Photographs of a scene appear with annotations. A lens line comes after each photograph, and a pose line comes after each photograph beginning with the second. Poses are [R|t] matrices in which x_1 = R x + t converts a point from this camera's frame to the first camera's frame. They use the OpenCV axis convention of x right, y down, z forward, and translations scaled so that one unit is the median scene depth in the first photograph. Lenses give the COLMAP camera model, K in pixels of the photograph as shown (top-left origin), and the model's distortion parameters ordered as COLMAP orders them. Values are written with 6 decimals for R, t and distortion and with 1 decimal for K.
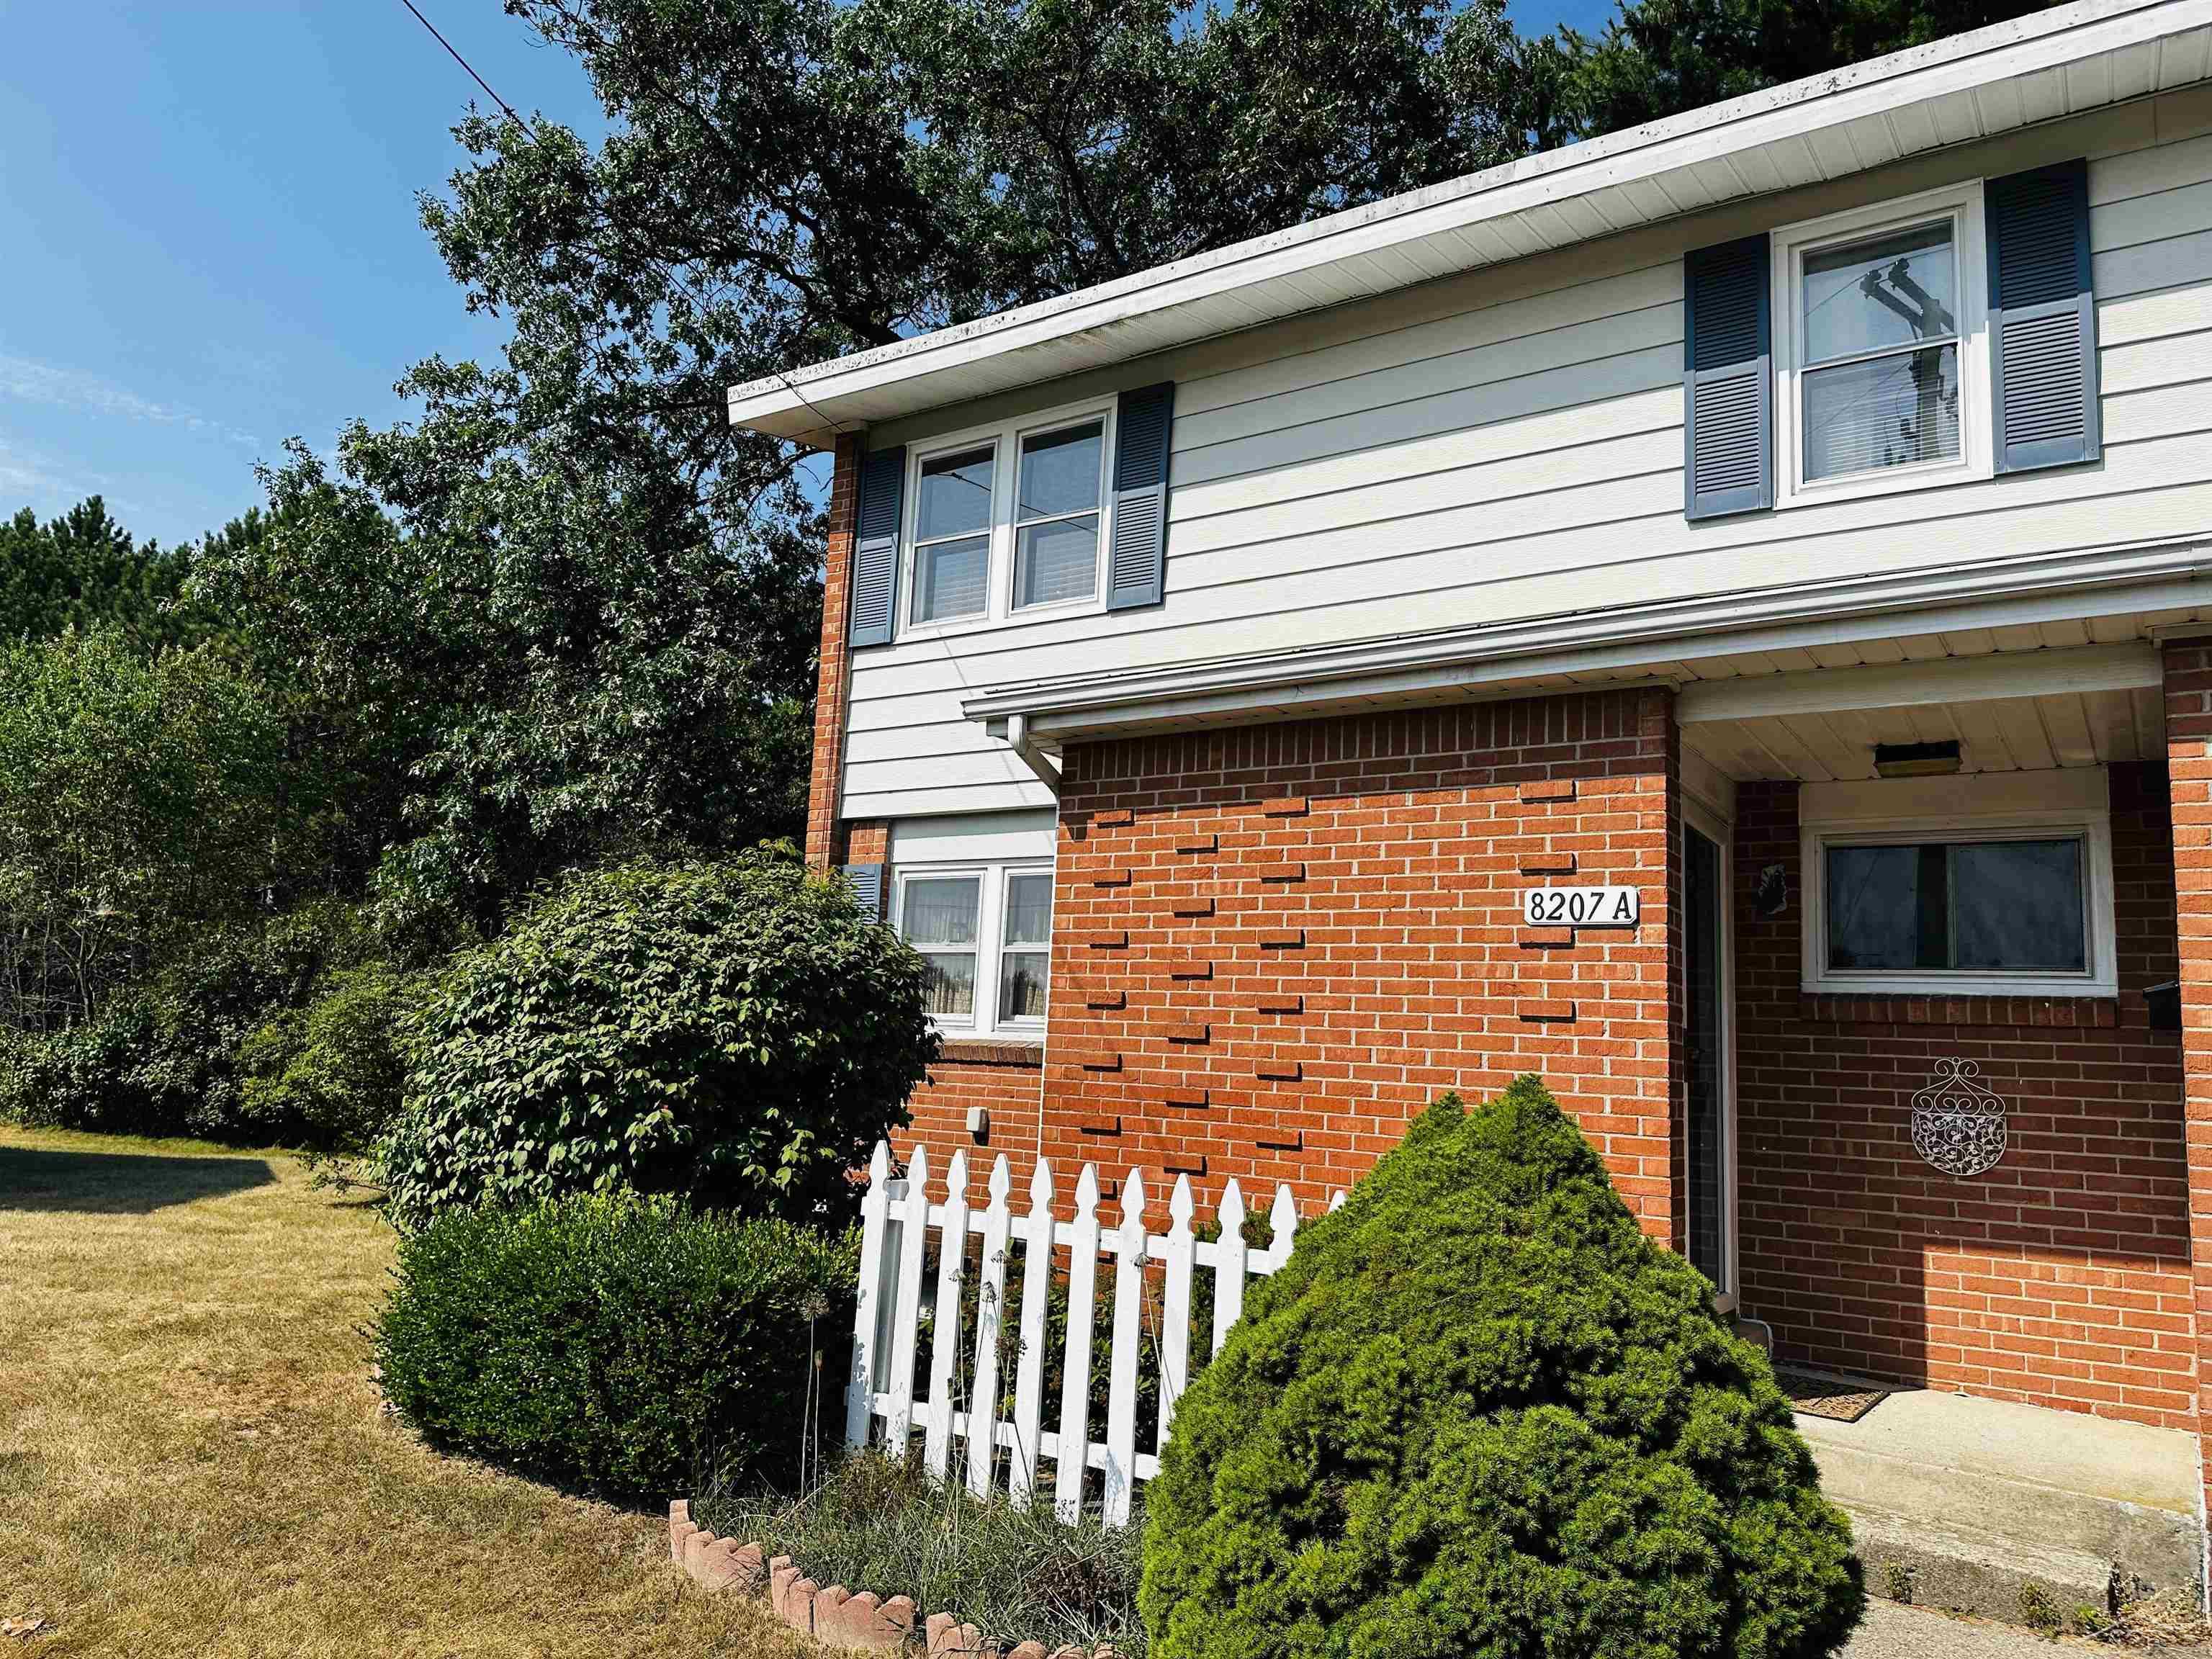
lens RADIAL K [[1675.4, 0, 1105.3], [0, 1675.4, 833.1], [0, 0, 1]] dist [0.000343, -0.002229]
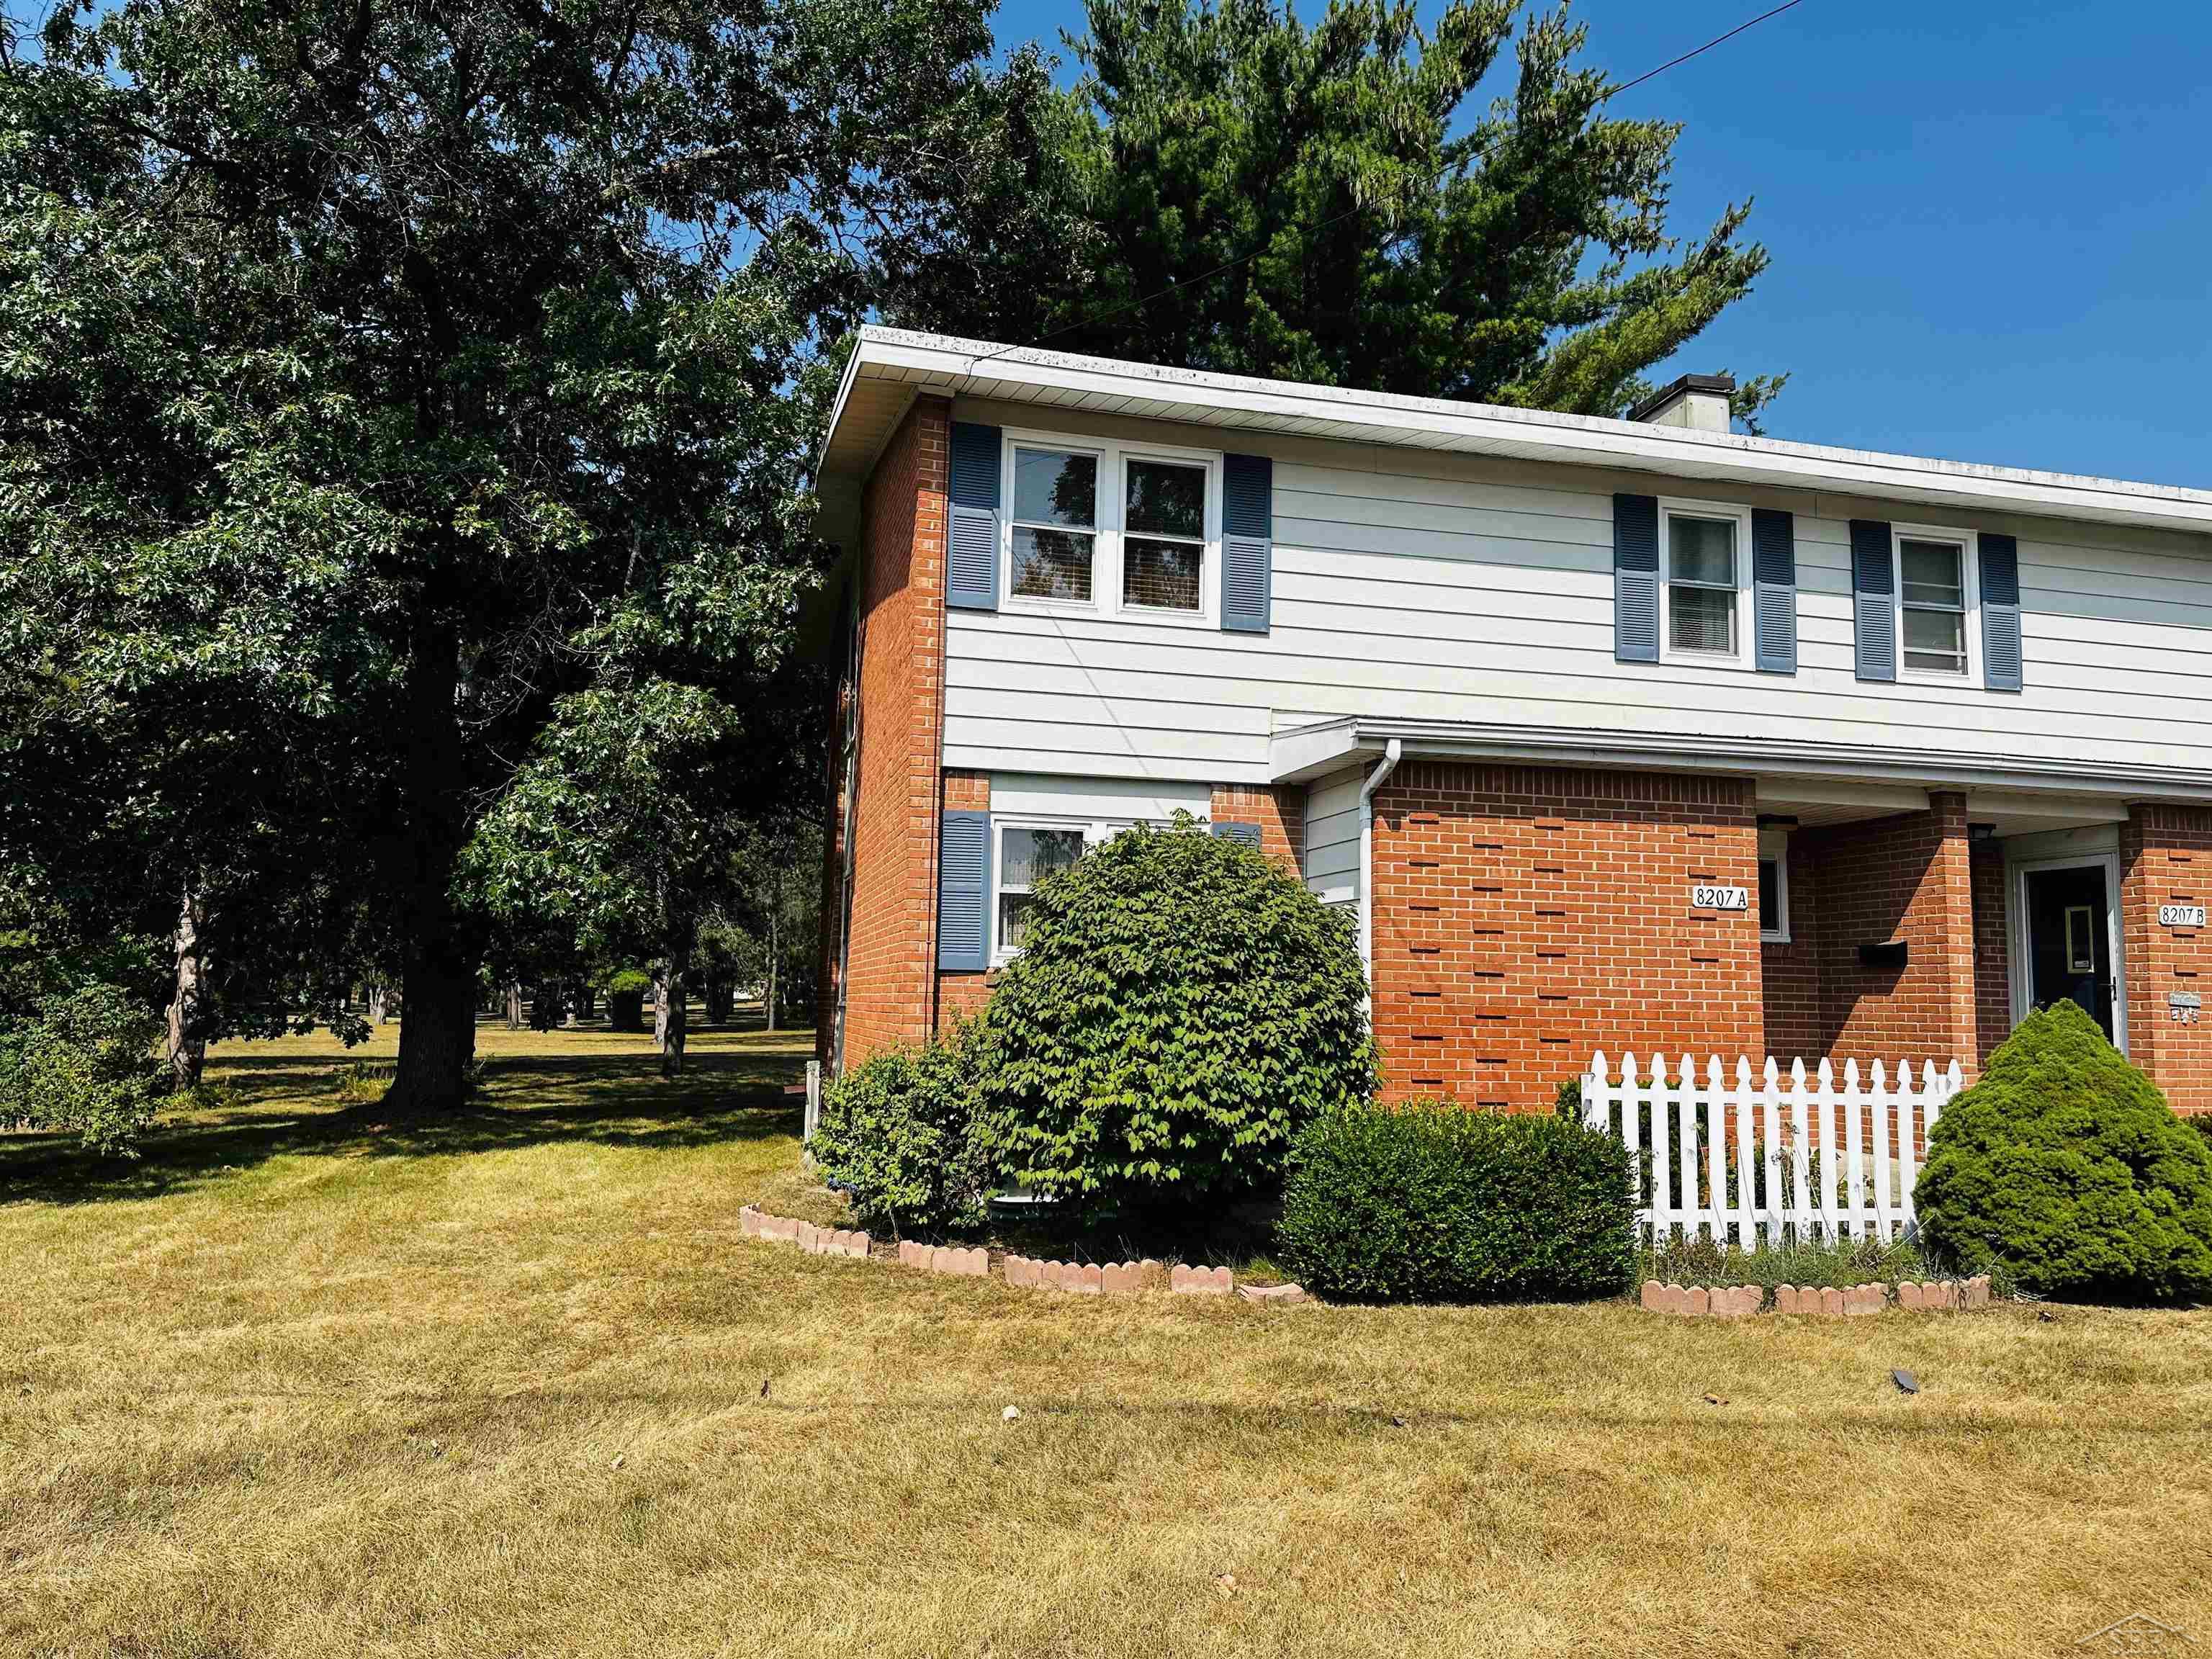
lens RADIAL K [[1675.4, 0, 1106.0], [0, 1675.4, 822.9], [0, 0, 1]] dist [0.000343, -0.002229]
pose [[0.615207, 0.041779, 0.787258, -1.341016], [-0.098327, 0.994864, 0.024042, -0.012524], [-0.782210, -0.092200, 0.616155, 0.361924]]
